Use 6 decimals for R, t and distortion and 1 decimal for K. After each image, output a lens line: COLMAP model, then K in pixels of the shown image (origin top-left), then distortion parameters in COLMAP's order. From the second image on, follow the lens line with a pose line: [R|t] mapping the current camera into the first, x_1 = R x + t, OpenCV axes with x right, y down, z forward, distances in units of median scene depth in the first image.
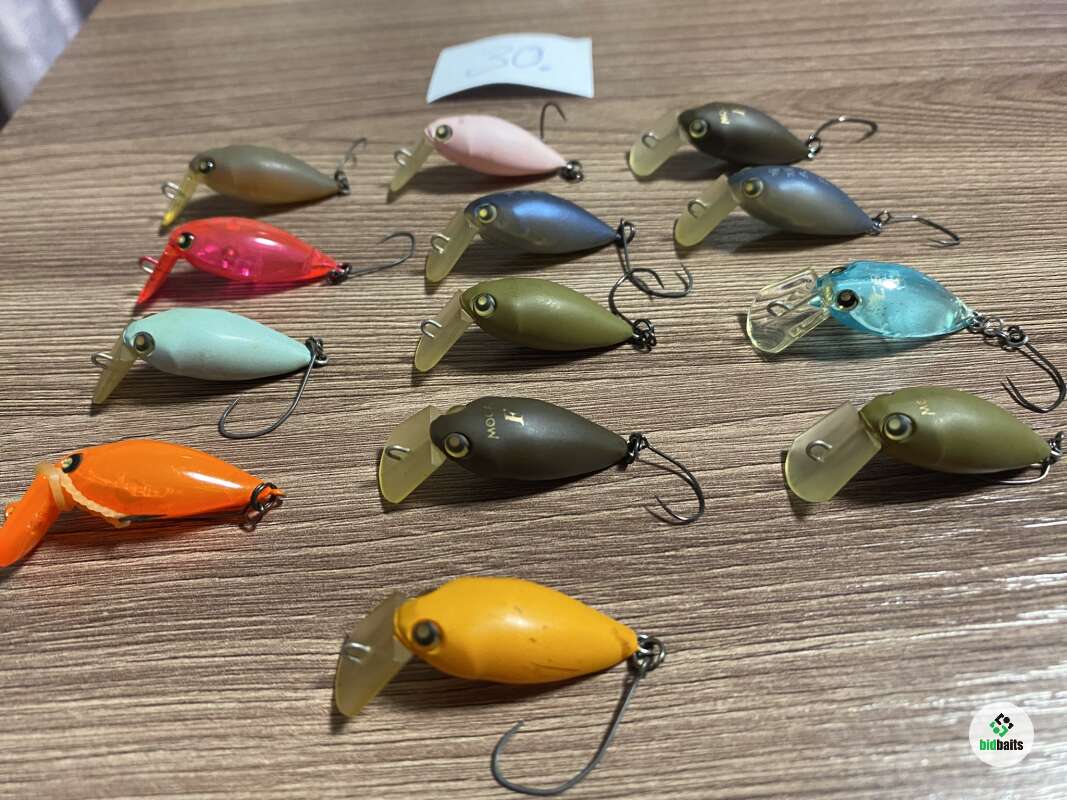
lens RADIAL K [[826.5, 0, 516.4], [0, 826.5, 397.0], [0, 0, 1]] dist [-0.030880, -0.000884]
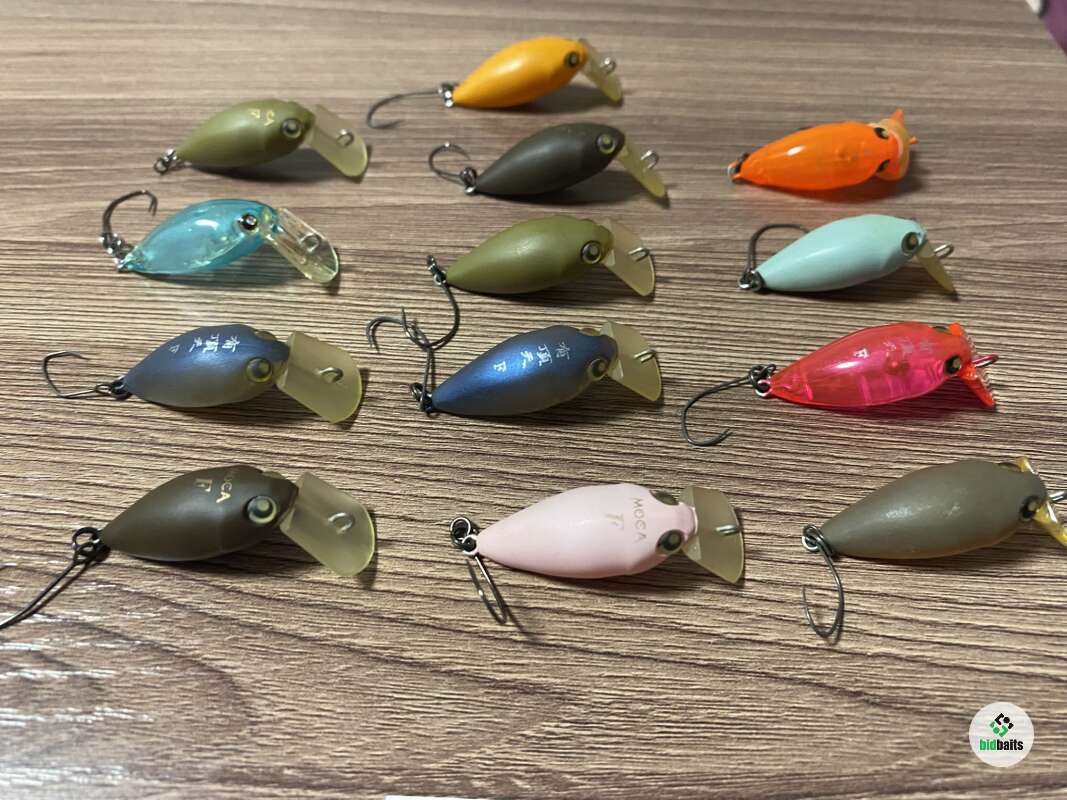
lens RADIAL K [[826.5, 0, 524.3], [0, 826.5, 410.5], [0, 0, 1]] dist [-0.030880, -0.000884]
pose [[-0.998575, -0.015039, 0.051195, -0.015987], [0.053062, -0.178925, 0.982431, -1.392732], [-0.005615, 0.983748, 0.179468, 1.213508]]
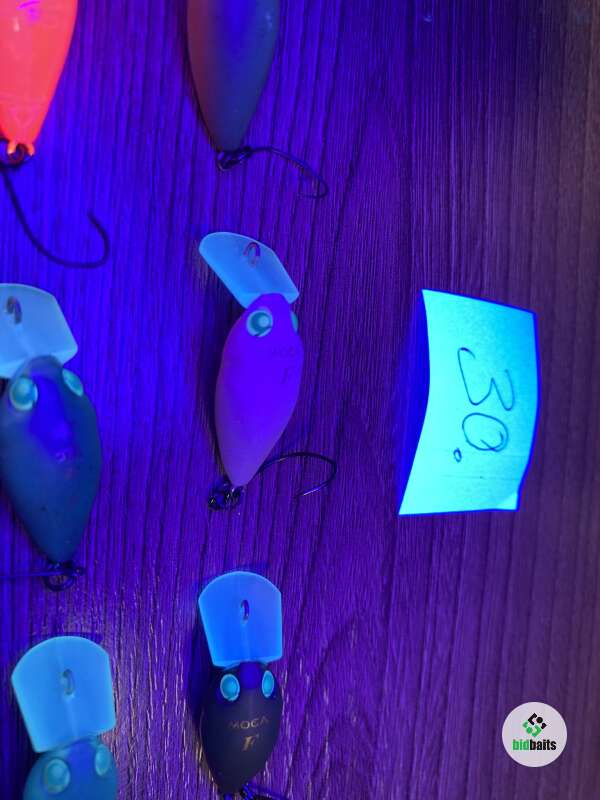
lens RADIAL K [[619.7, 0, 291.0], [0, 619.7, 397.0], [0, 0, 1]] dist [-0.030880, -0.000884]
pose [[-0.083765, 0.983859, 0.158128, -0.162724], [-0.959765, -0.122337, 0.252754, -0.701397], [0.268019, -0.130594, 0.954521, 0.797885]]
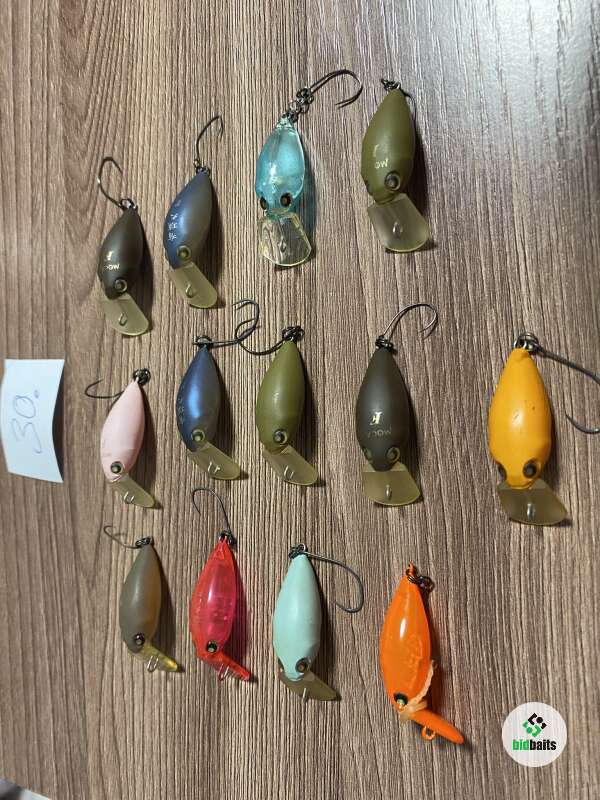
lens RADIAL K [[600.0, 0, 301.0], [0, 600.0, 405.7], [0, 0, 1]] dist [-0.009646, -0.016335]
pose [[0.018669, -0.998933, 0.042239, -0.030382], [0.968183, 0.028606, 0.248605, -0.405778], [-0.249548, 0.036254, 0.967684, -0.082013]]
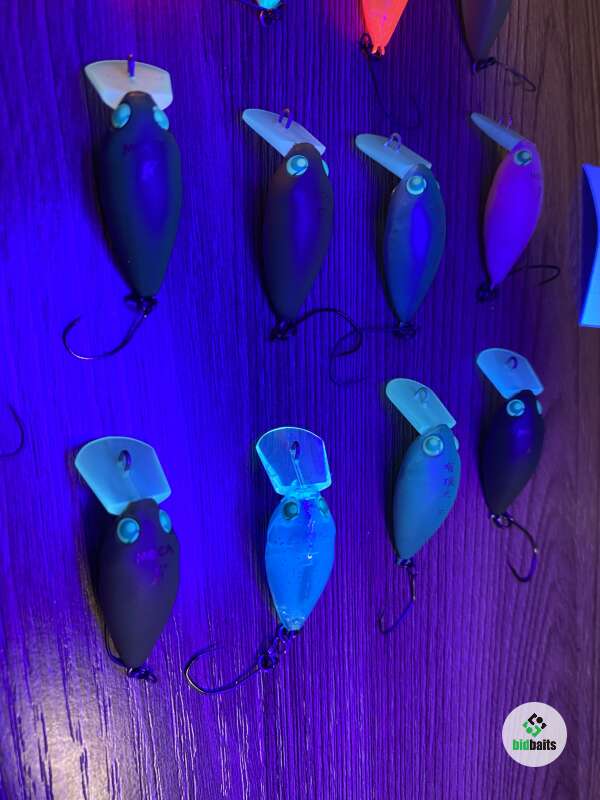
lens RADIAL K [[619.7, 0, 294.4], [0, 619.7, 400.7], [0, 0, 1]] dist [-0.030880, -0.000884]
pose [[-0.013528, 0.995070, 0.098251, 0.204495], [-0.972958, -0.035759, 0.228198, -0.340227], [0.230586, -0.092507, 0.968645, 0.269087]]
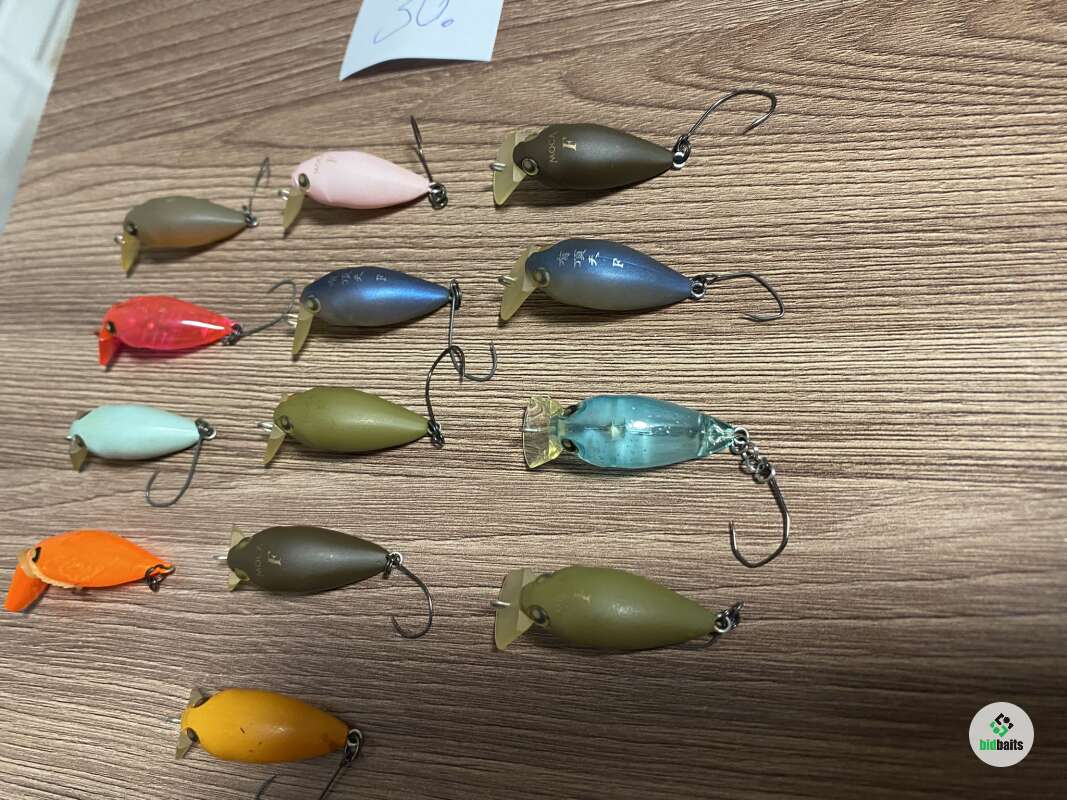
lens RADIAL K [[800.2, 0, 527.5], [0, 800.2, 409.7], [0, 0, 1]] dist [-0.009646, -0.016335]
pose [[0.942656, 0.039336, -0.331440, 0.775810], [0.107955, 0.903717, 0.414295, -0.663256], [0.315824, -0.426318, 0.847648, 0.164067]]
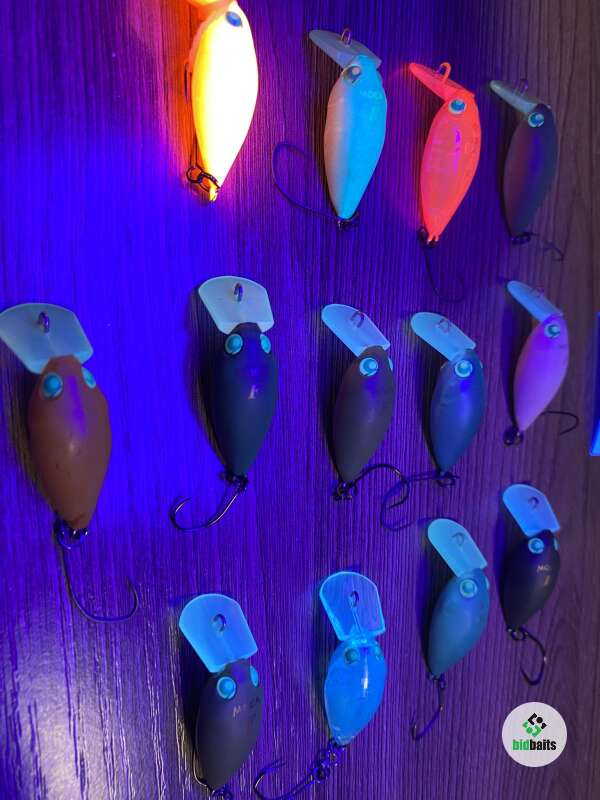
lens RADIAL K [[619.7, 0, 297.7], [0, 619.7, 399.6], [0, 0, 1]] dist [-0.030880, -0.000884]
pose [[-0.052490, 0.994282, 0.092997, -0.080008], [-0.975702, -0.070899, 0.207314, -0.232917], [0.212722, -0.079856, 0.973844, 0.109558]]
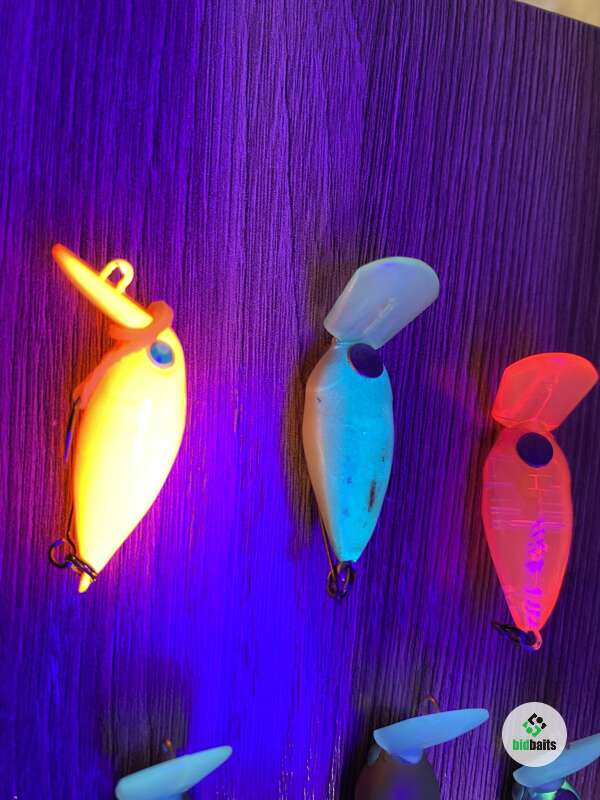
lens RADIAL K [[619.7, 0, 297.6], [0, 619.7, 400.0], [0, 0, 1]] dist [-0.030880, -0.000884]
pose [[-0.118135, 0.992797, 0.019980, -0.557874], [-0.893351, -0.115044, 0.434383, -0.255367], [0.433553, 0.033467, 0.900507, 0.495518]]
